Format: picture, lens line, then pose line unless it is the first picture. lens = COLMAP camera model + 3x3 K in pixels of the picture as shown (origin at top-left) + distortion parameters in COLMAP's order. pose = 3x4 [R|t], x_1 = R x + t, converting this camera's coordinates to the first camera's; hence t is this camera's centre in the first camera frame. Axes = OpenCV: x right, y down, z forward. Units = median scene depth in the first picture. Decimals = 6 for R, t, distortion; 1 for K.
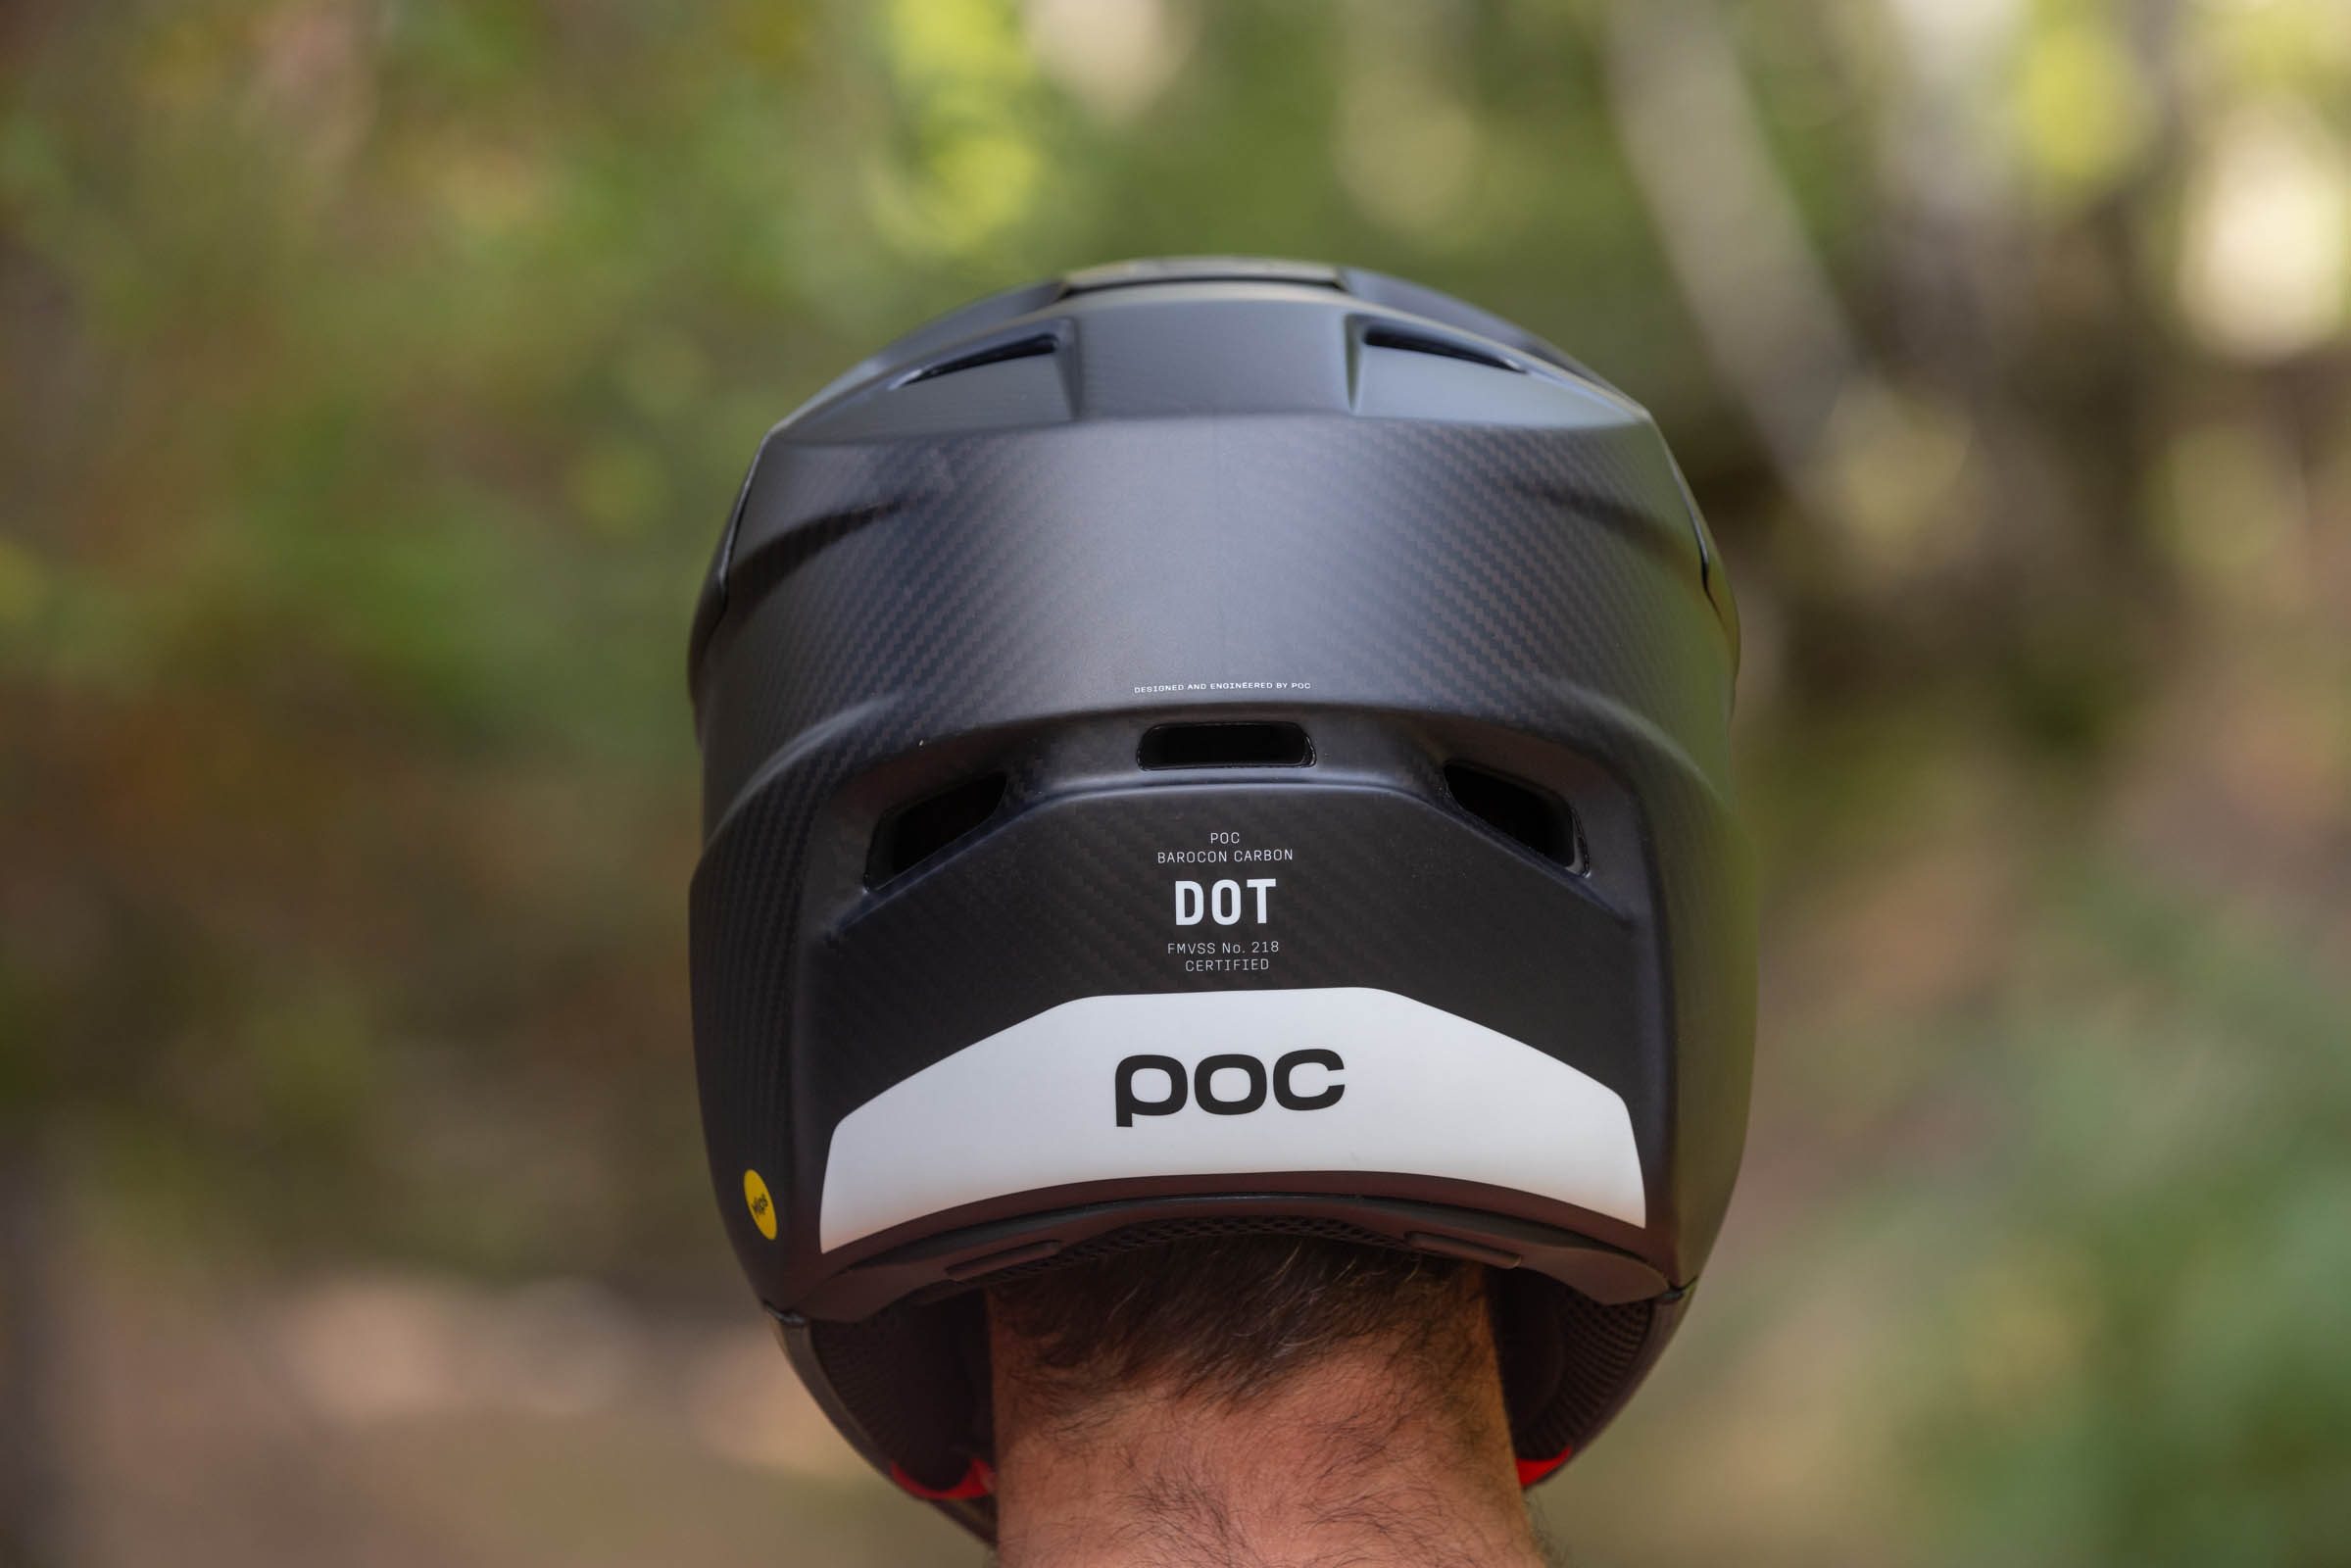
lens RADIAL K [[17476.7, 0, 1175.5], [0, 17476.7, 784.0], [0, 0, 1]] dist [-0.504177, 71.545460]
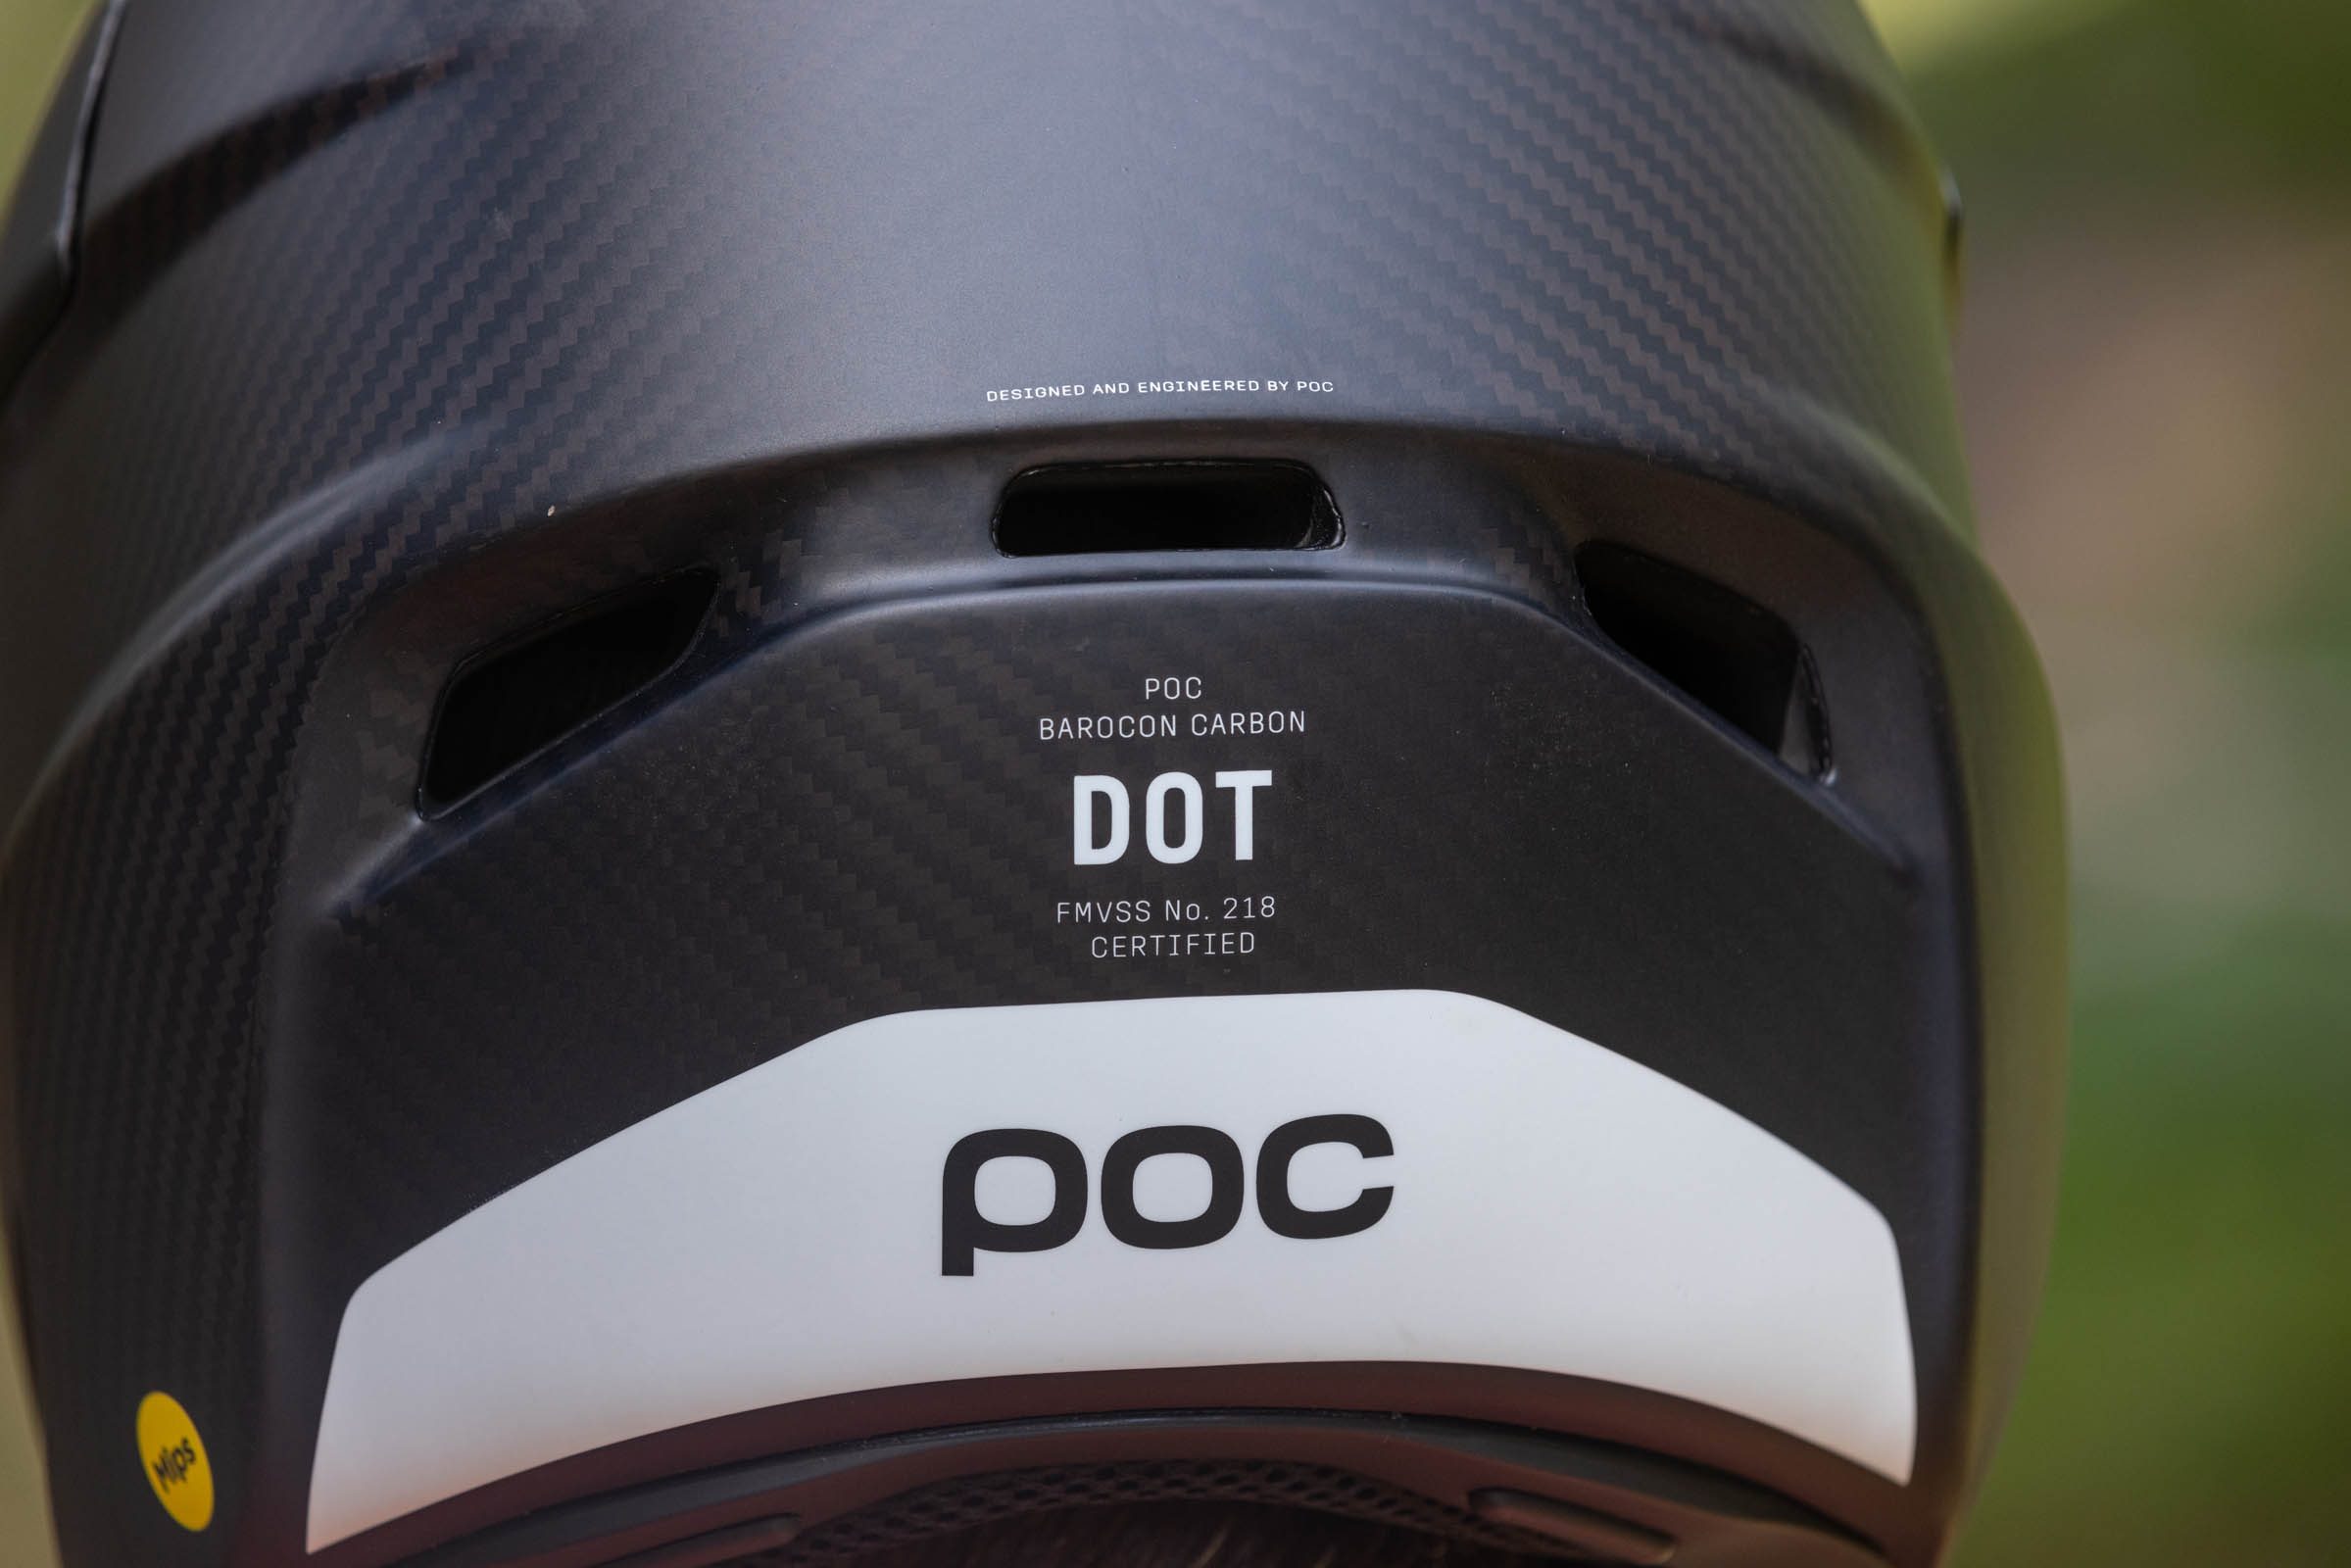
lens RADIAL K [[17476.7, 0, 1175.5], [0, 17476.7, 784.0], [0, 0, 1]] dist [-0.504177, 71.545460]
pose [[0.990169, -0.006736, 0.139717, -0.066688], [0.014029, 0.998586, -0.051279, 0.031318], [-0.139174, 0.052735, 0.988863, 0.502137]]
